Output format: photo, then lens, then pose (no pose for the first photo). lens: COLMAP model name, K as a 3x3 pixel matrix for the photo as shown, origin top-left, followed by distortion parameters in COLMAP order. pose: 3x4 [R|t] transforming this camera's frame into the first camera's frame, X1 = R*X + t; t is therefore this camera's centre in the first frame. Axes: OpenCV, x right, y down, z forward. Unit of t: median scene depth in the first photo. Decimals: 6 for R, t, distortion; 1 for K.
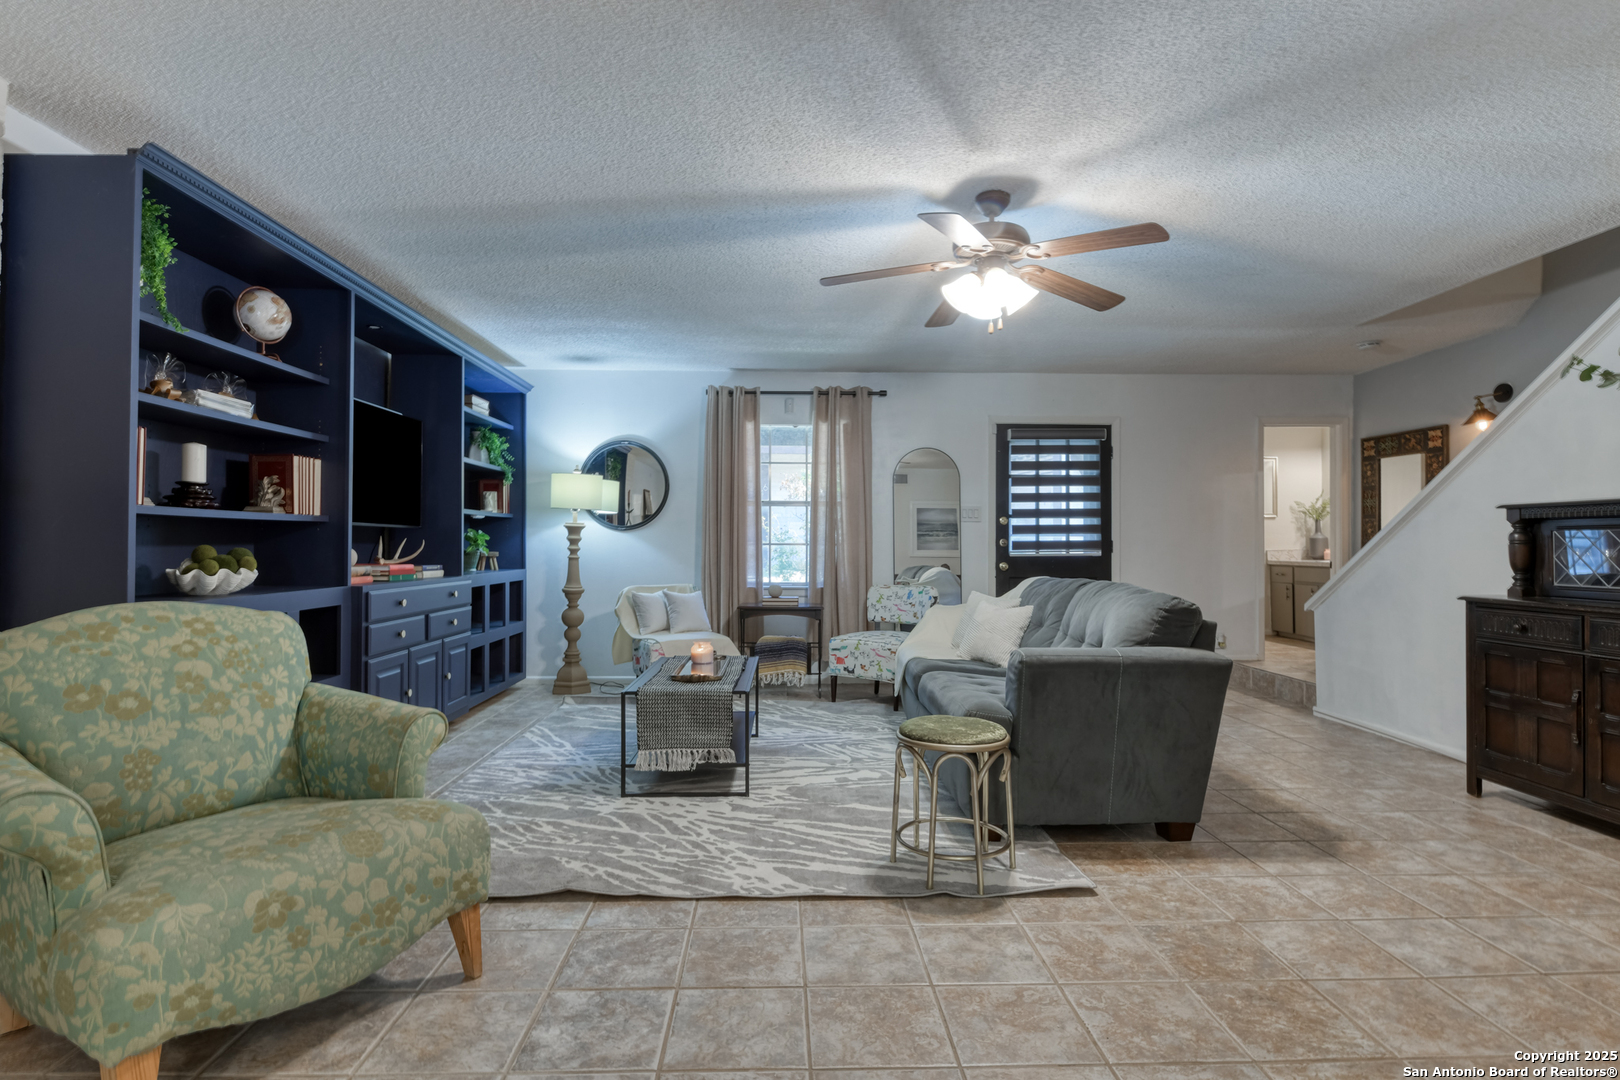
lens RADIAL K [[797.4, 0, 806.3], [0, 797.4, 539.3], [0, 0, 1]] dist [-0.001771, 0.000025]
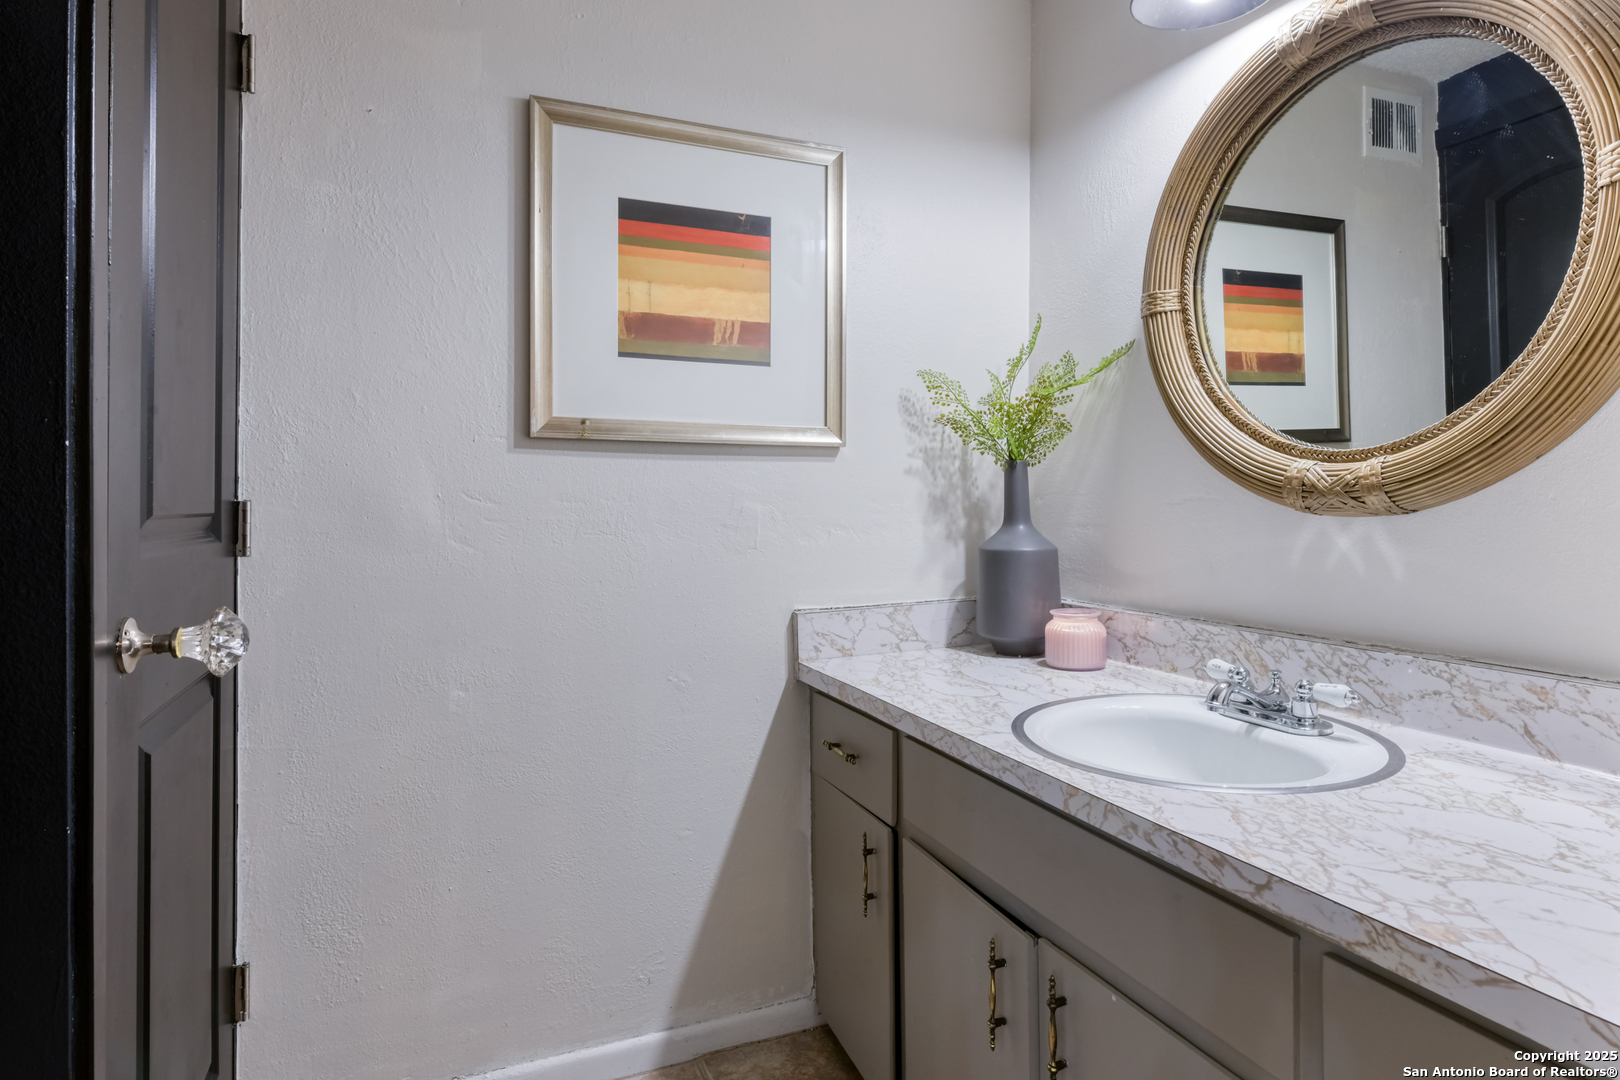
lens RADIAL K [[797.4, 0, 806.7], [0, 797.4, 527.3], [0, 0, 1]] dist [-0.001771, 0.000025]
pose [[0.940317, -0.007591, 0.340215, 0.516006], [-0.002114, 0.999602, 0.028146, -0.012859], [-0.340293, -0.027185, 0.939926, 0.816804]]
